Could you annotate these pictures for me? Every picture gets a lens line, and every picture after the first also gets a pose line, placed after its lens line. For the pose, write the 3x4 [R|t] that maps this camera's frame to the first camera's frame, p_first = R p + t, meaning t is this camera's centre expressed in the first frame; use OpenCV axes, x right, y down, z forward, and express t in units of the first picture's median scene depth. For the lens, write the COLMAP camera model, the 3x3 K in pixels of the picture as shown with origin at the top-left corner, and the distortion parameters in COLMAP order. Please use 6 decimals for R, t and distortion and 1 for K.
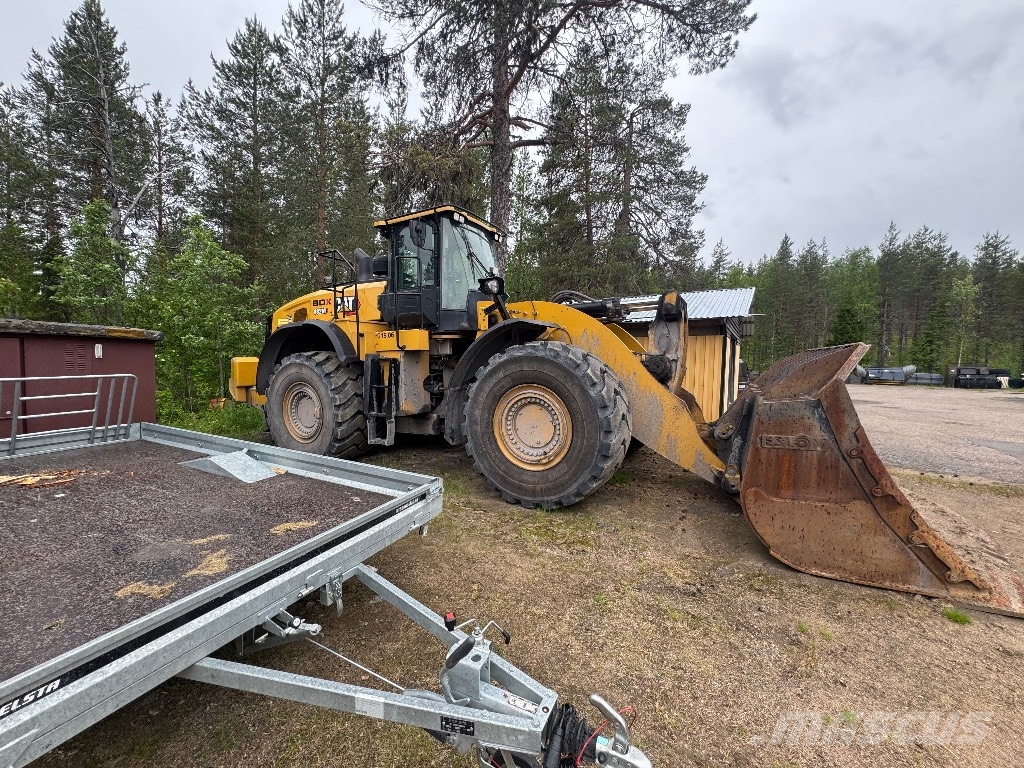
lens RADIAL K [[407.8, 0, 510.7], [0, 407.8, 385.4], [0, 0, 1]] dist [-0.001325, -0.000239]
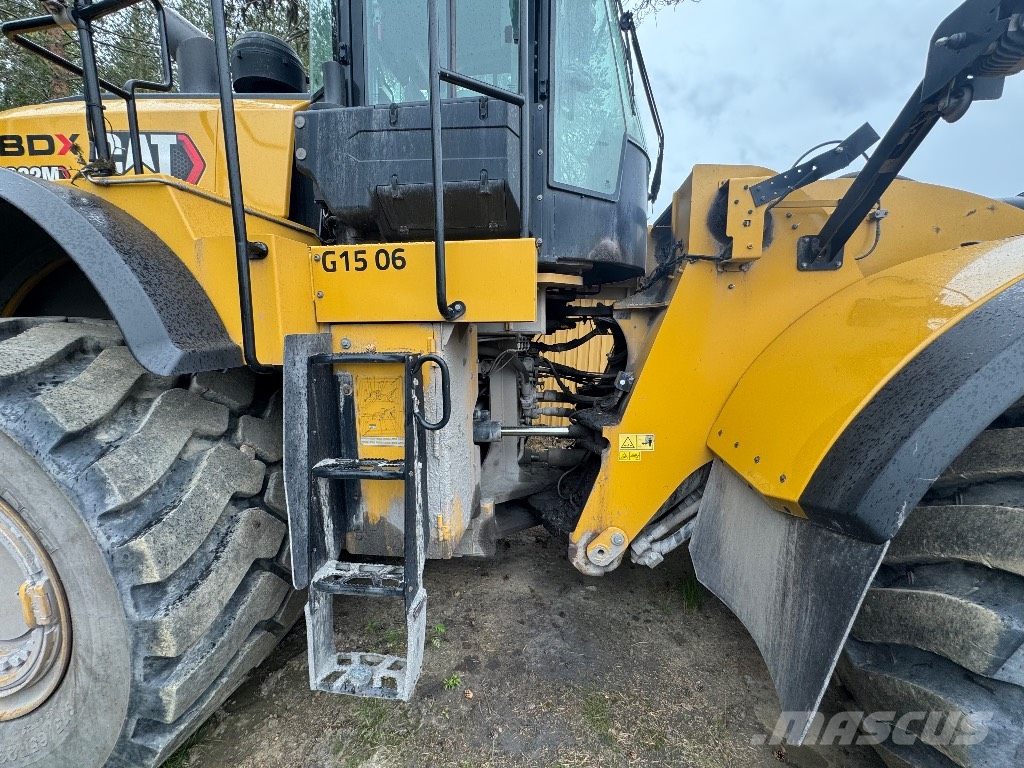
lens RADIAL K [[407.8, 0, 510.7], [0, 407.8, 385.4], [0, 0, 1]] dist [-0.001325, -0.000239]
pose [[0.936910, -0.039730, 0.347304, -0.350001], [0.010507, 0.996272, 0.085625, -0.074820], [-0.349411, -0.076574, 0.933835, 0.817851]]
